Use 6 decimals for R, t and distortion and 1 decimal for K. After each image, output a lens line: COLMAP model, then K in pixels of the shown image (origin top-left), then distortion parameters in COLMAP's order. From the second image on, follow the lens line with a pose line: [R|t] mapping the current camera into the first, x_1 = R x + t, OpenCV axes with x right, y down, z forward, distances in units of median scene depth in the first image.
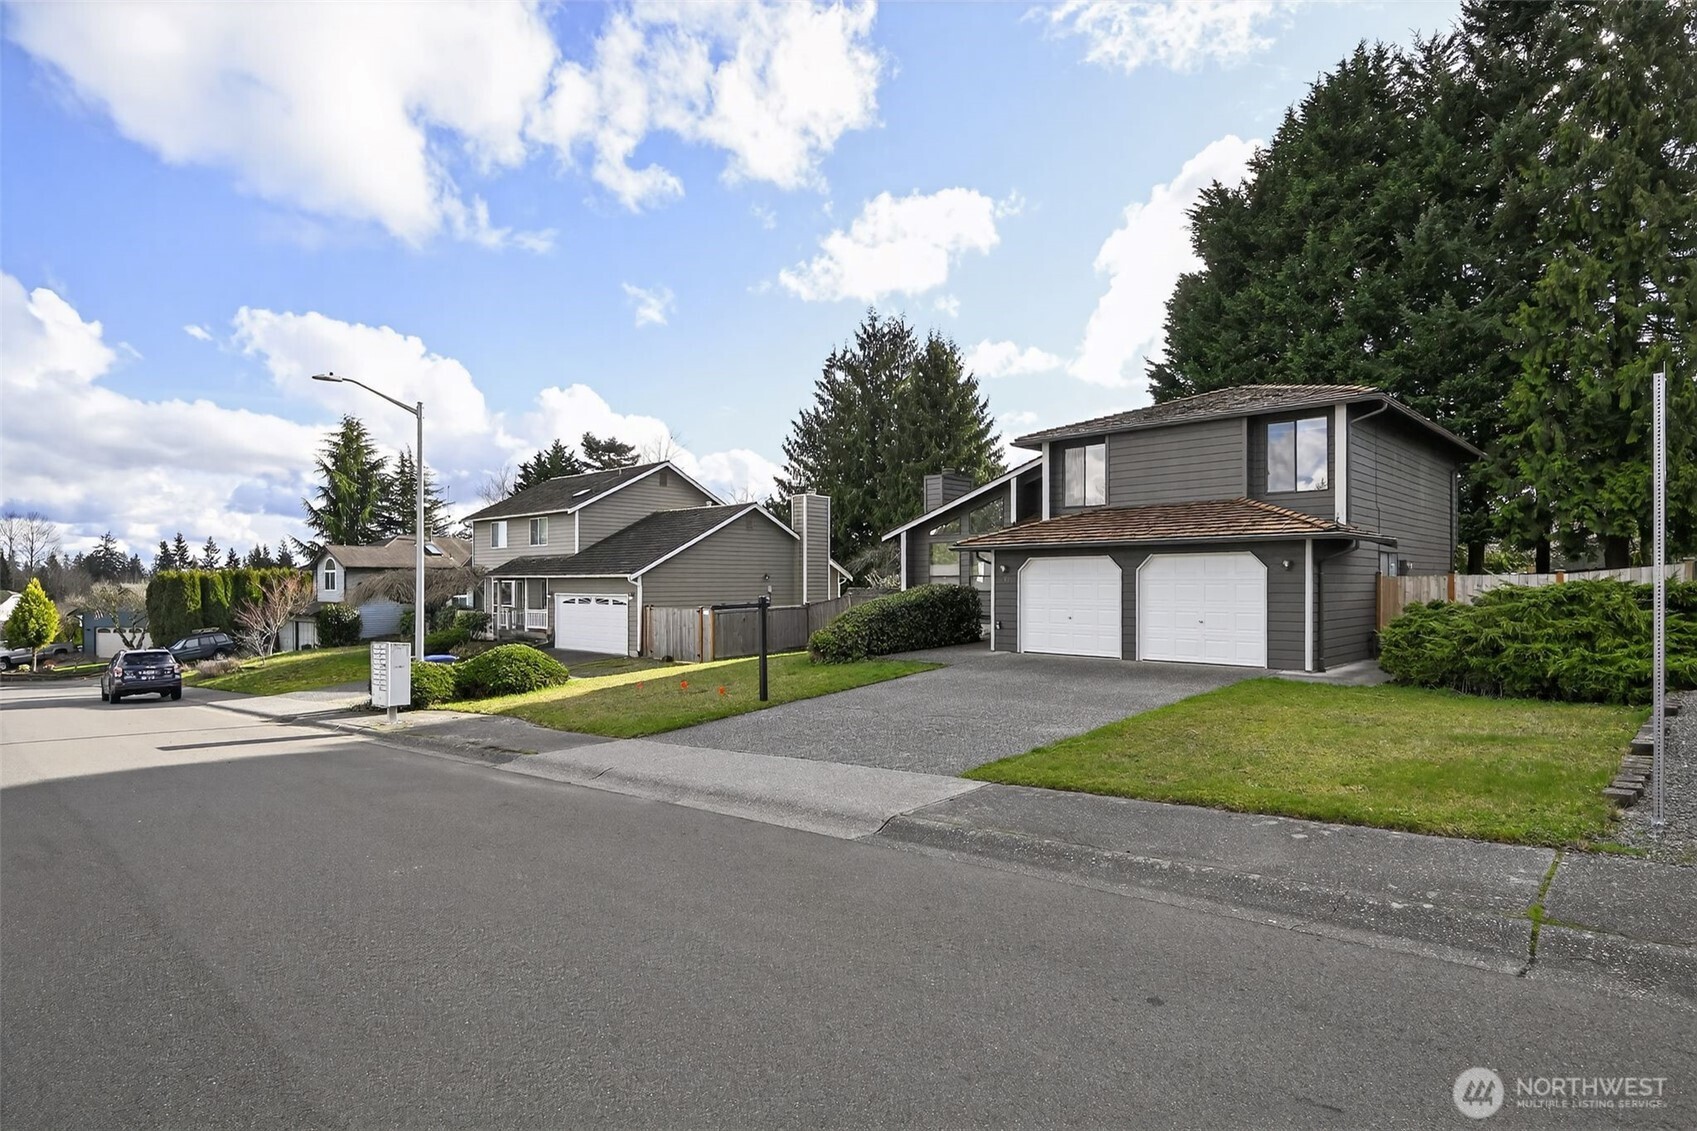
lens RADIAL K [[860.2, 0, 827.6], [0, 860.2, 595.7], [0, 0, 1]] dist [-0.000472, -0.004787]
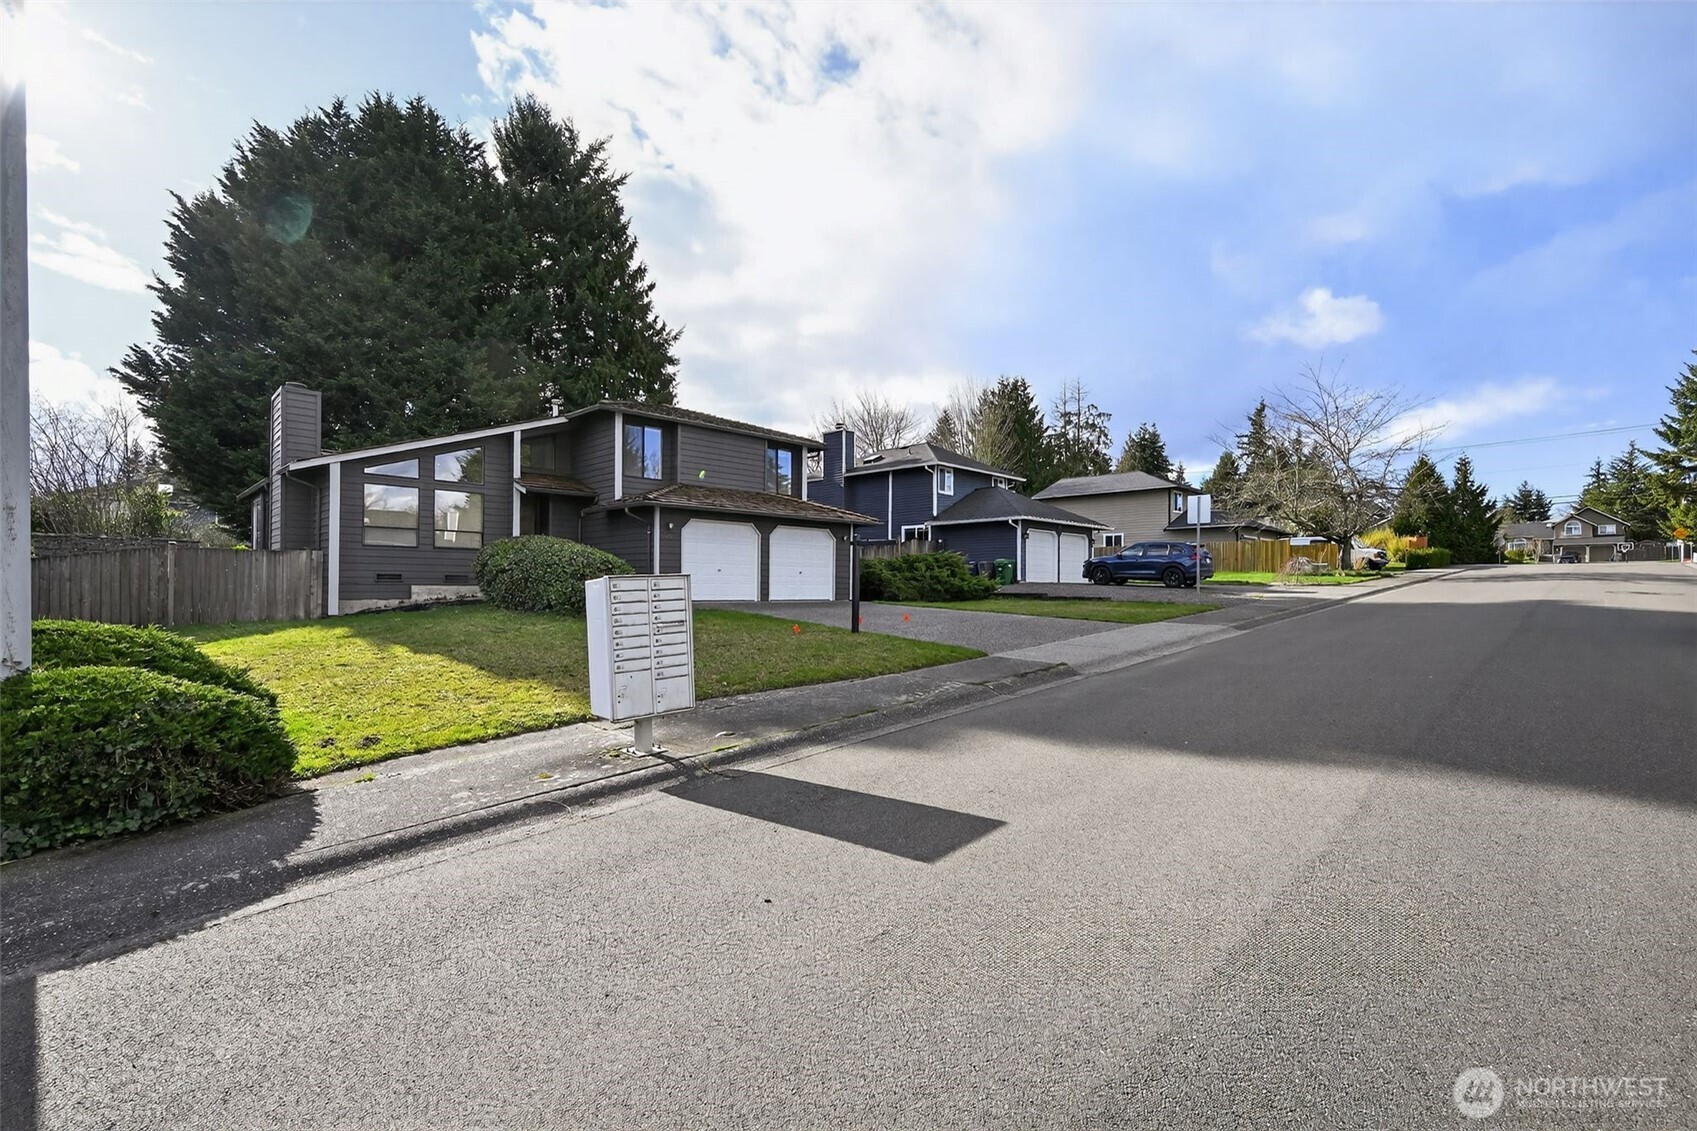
lens RADIAL K [[802.1, 0, 865.4], [0, 802.1, 586.4], [0, 0, 1]] dist [0.002294, -0.001074]
pose [[-0.028642, 0.010897, 0.999530, -0.519683], [0.010952, 0.999884, -0.010587, 0.037263], [-0.999530, 0.010644, -0.028758, 0.489205]]
